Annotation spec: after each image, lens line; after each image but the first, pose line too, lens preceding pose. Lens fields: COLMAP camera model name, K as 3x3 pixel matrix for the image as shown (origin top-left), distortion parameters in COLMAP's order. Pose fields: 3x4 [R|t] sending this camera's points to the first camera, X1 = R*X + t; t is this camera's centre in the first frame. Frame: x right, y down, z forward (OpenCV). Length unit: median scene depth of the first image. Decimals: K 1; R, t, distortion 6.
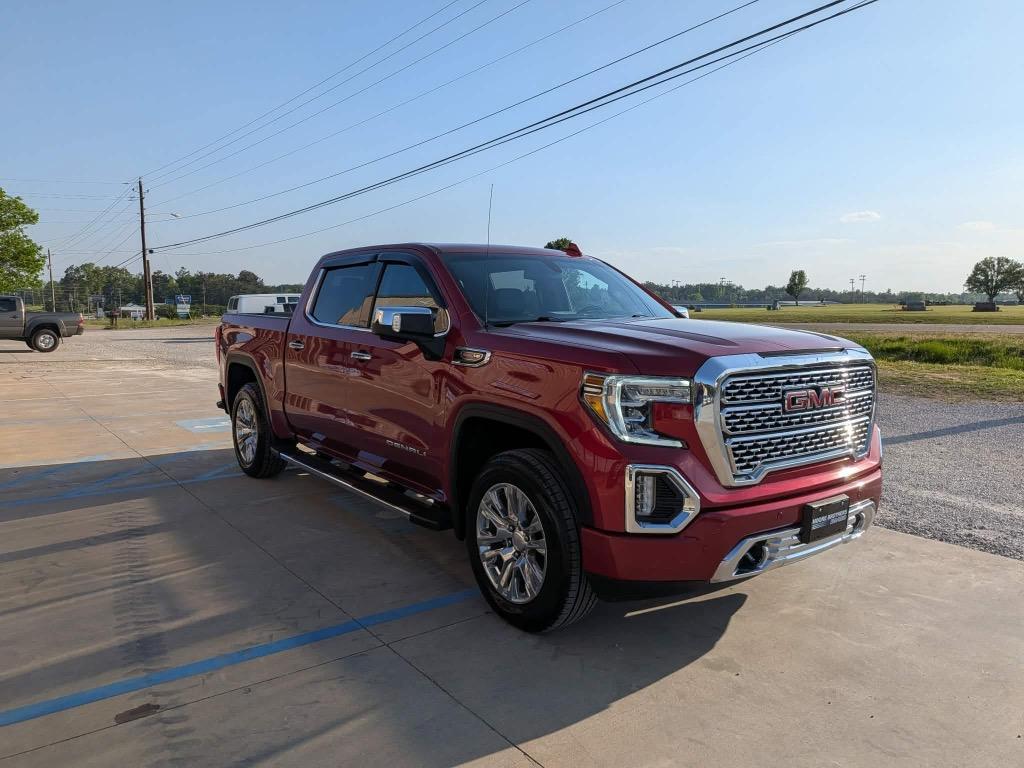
lens RADIAL K [[725.5, 0, 509.9], [0, 725.5, 354.7], [0, 0, 1]] dist [0.000565, -0.006190]
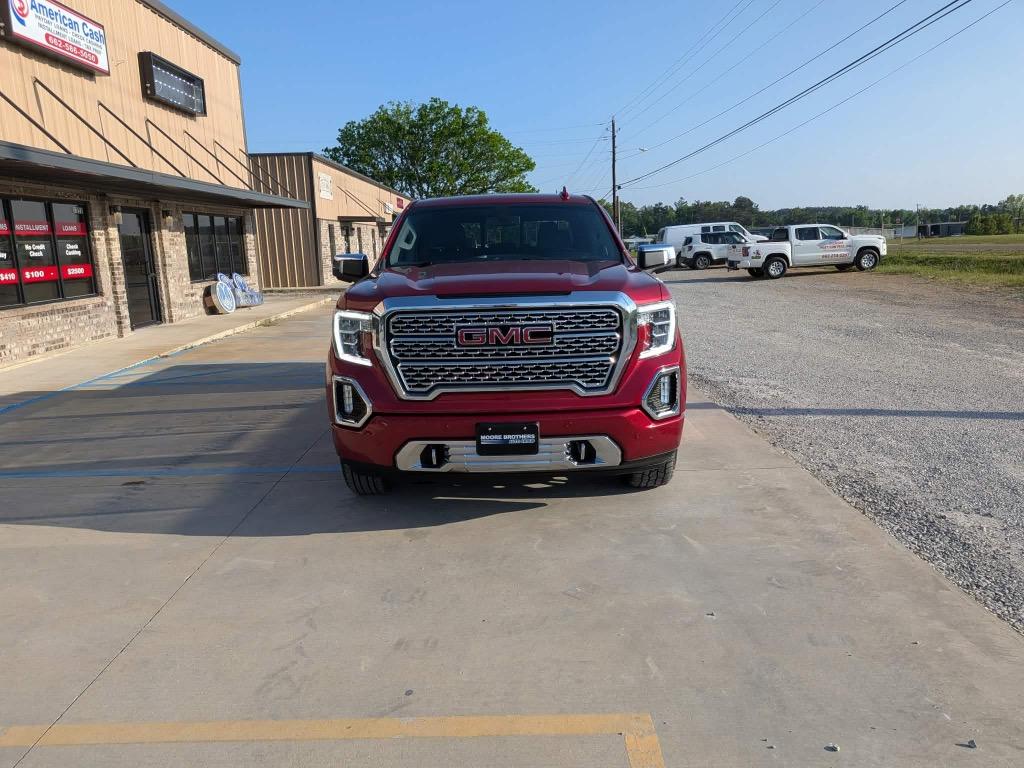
lens RADIAL K [[731.1, 0, 512.0], [0, 731.1, 384.0], [0, 0, 1]] dist [0.066449, -0.040156]
pose [[0.800689, 0.086246, -0.592839, 0.985217], [-0.005303, 0.990565, 0.136944, -0.020491], [0.599057, -0.106506, 0.793592, 0.063894]]
